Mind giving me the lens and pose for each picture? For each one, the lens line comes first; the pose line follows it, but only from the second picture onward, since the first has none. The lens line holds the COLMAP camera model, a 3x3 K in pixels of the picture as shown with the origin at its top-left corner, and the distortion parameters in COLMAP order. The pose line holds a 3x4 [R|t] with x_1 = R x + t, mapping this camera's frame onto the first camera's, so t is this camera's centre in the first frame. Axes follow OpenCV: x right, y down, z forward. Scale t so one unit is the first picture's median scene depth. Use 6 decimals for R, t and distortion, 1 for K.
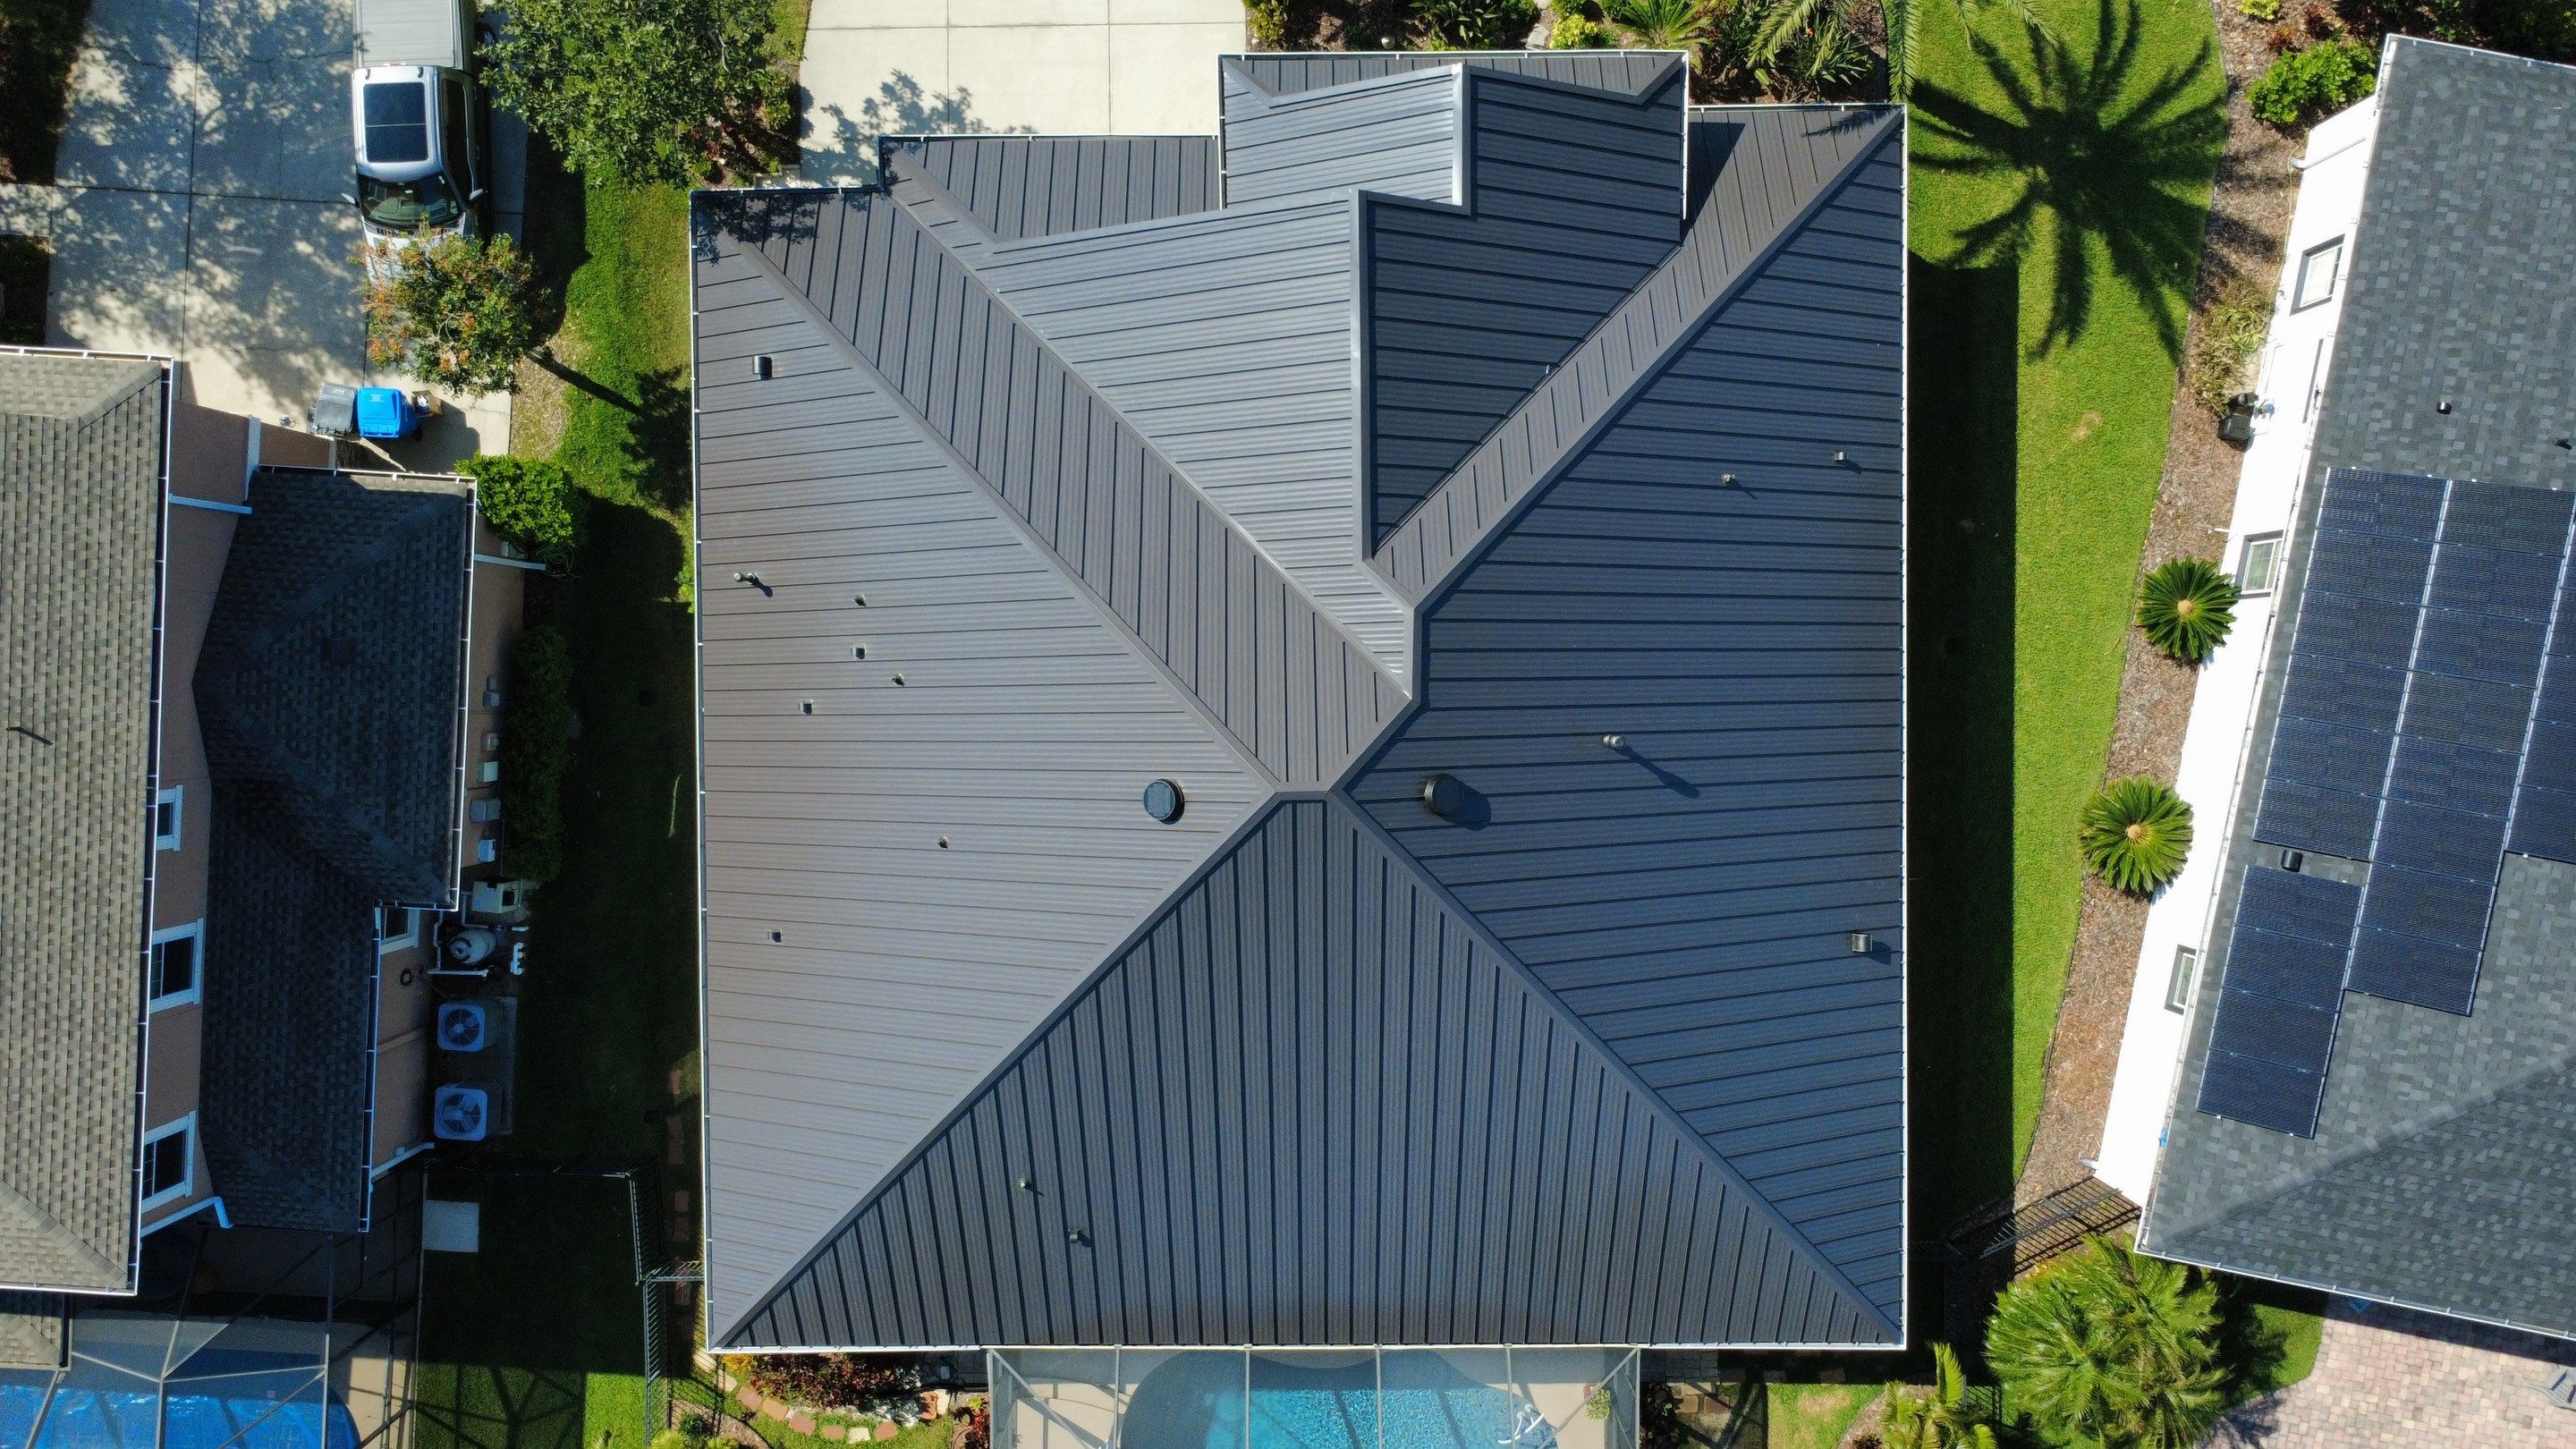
lens RADIAL K [[1869.1, 0, 1283.7], [0, 1869.1, 717.9], [0, 0, 1]] dist [0.001155, 0.000170]
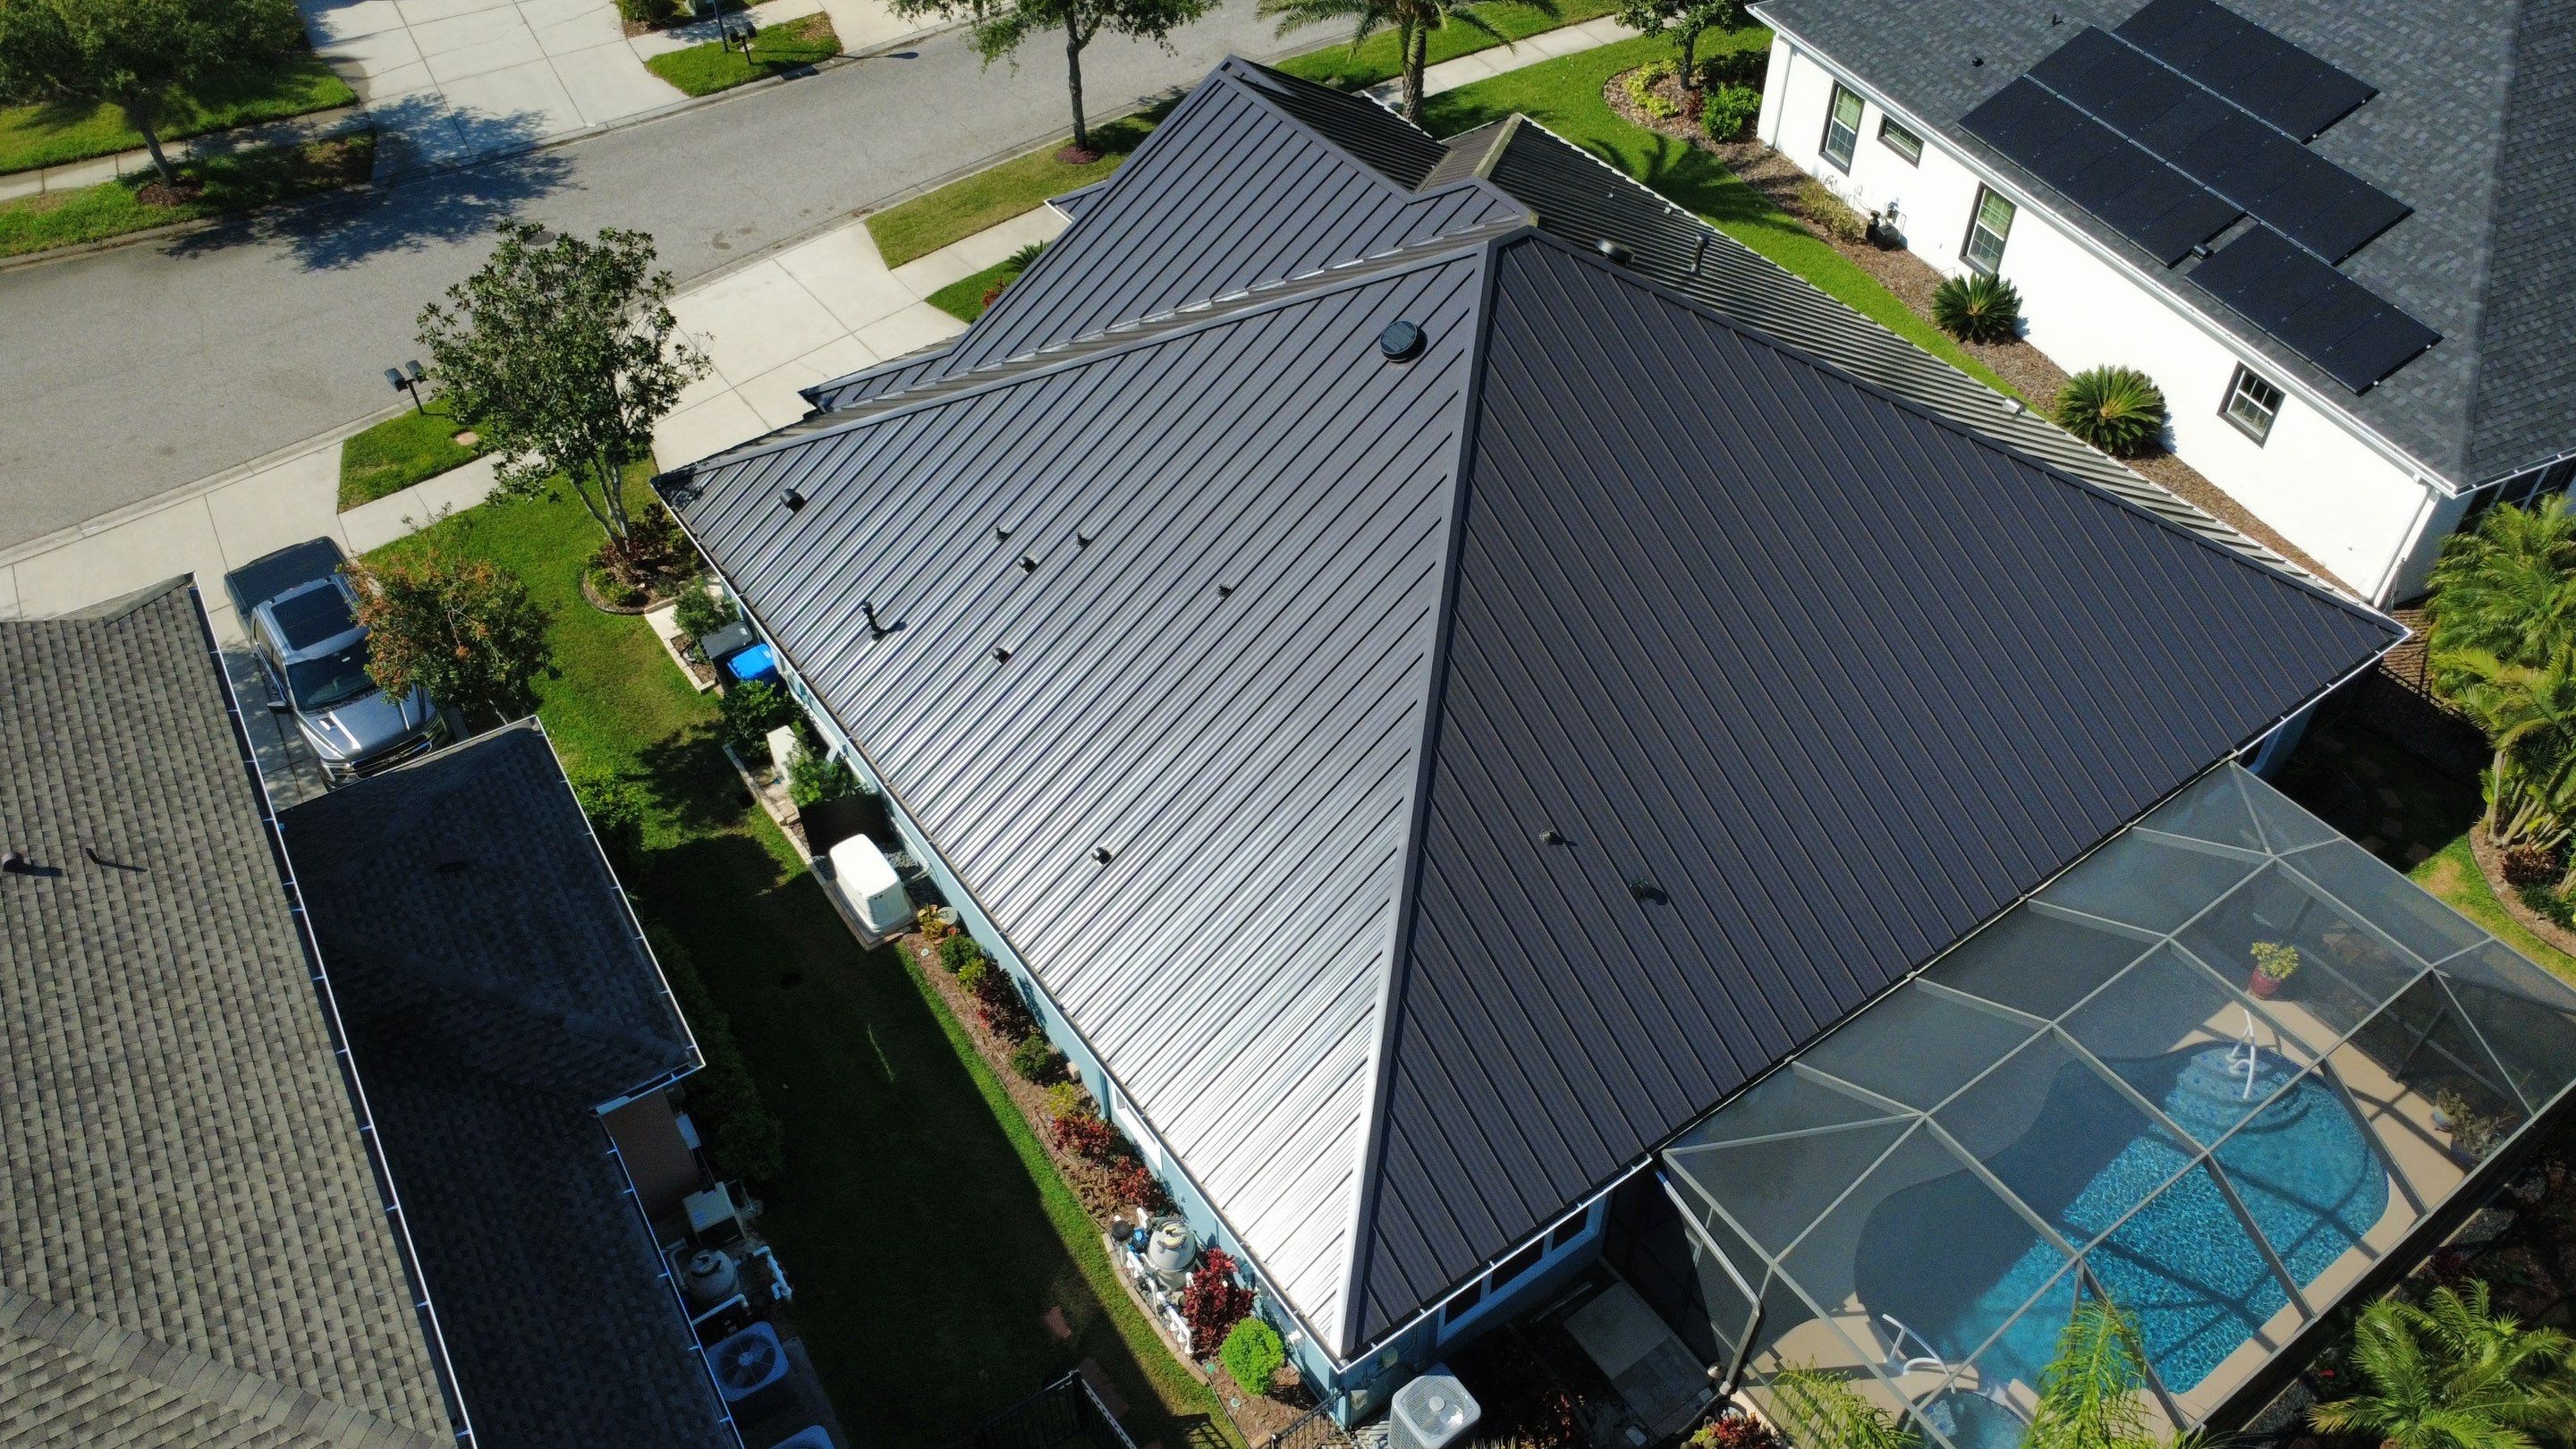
lens RADIAL K [[1869.1, 0, 1283.8], [0, 1869.1, 718.7], [0, 0, 1]] dist [0.001155, 0.000170]
pose [[0.819436, -0.404583, 0.406002, -0.496370], [0.572872, 0.555224, -0.602946, 0.593531], [0.018520, 0.726663, 0.686745, 0.404643]]
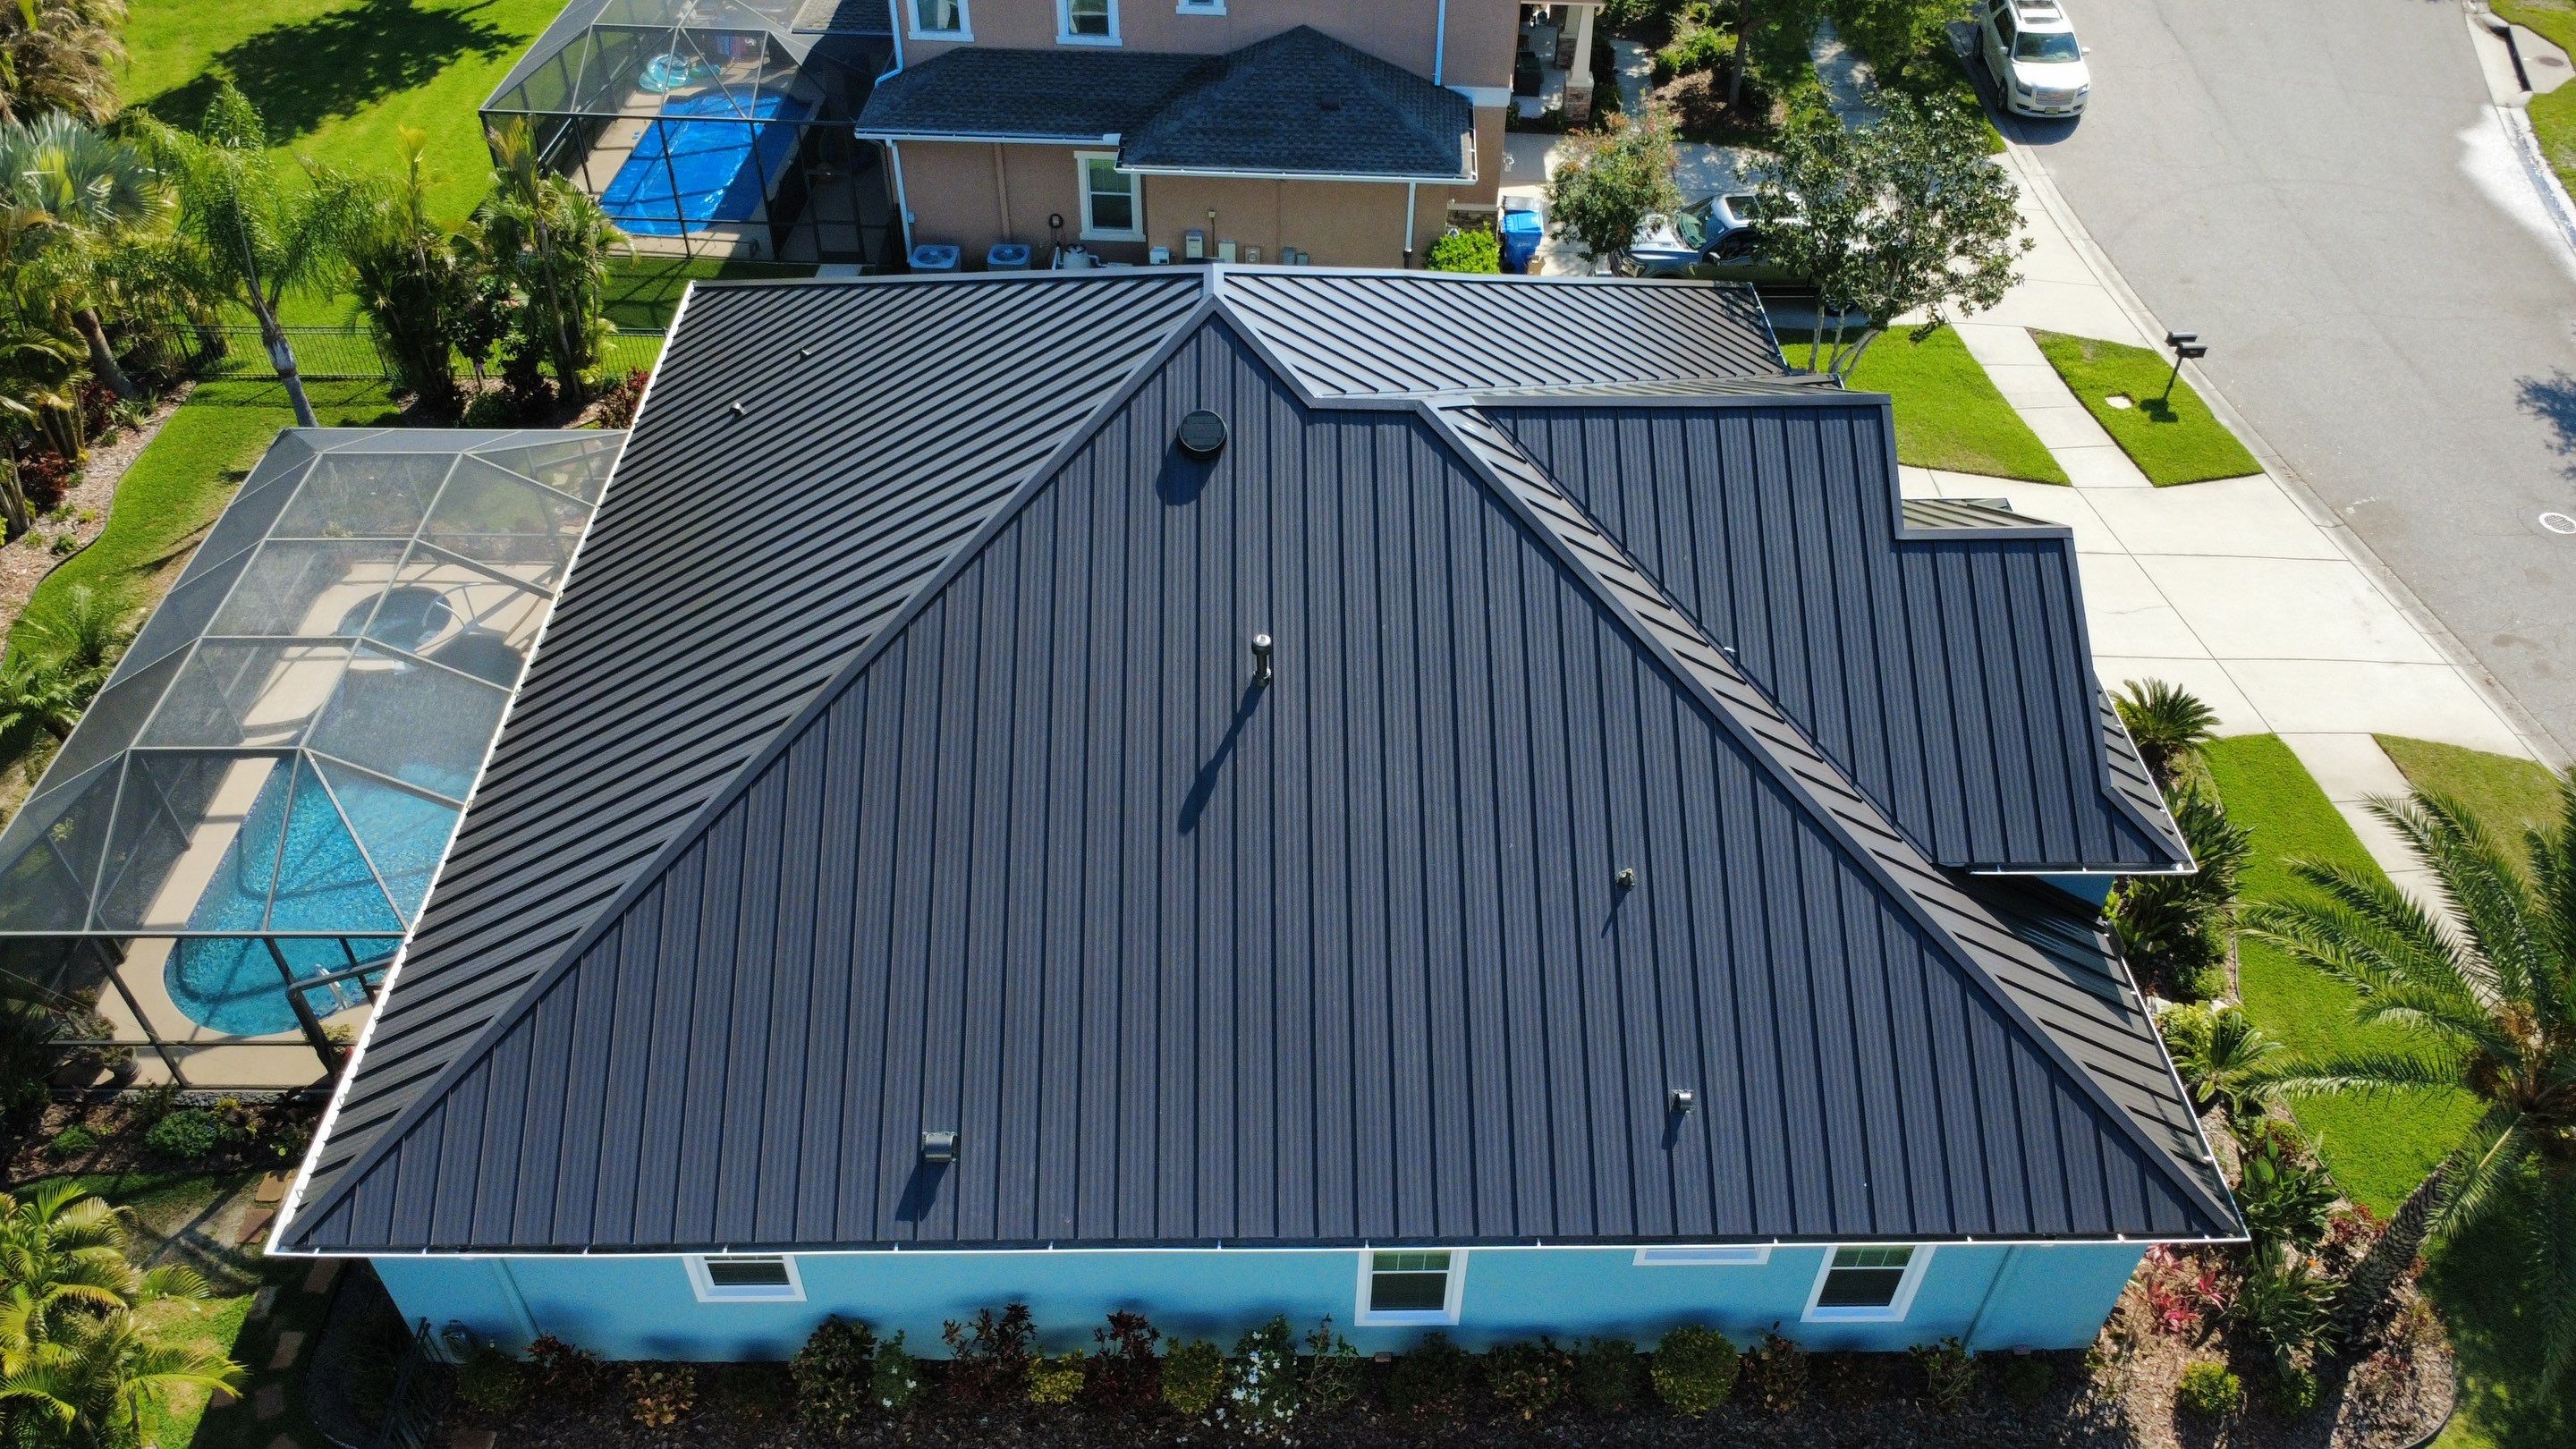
lens RADIAL K [[1869.1, 0, 1286.0], [0, 1869.1, 726.6], [0, 0, 1]] dist [0.001155, 0.000170]
pose [[0.008887, 0.681143, -0.732096, 0.670535], [-0.999432, -0.017743, -0.028640, 0.021443], [-0.032498, 0.731935, 0.680599, 0.443814]]
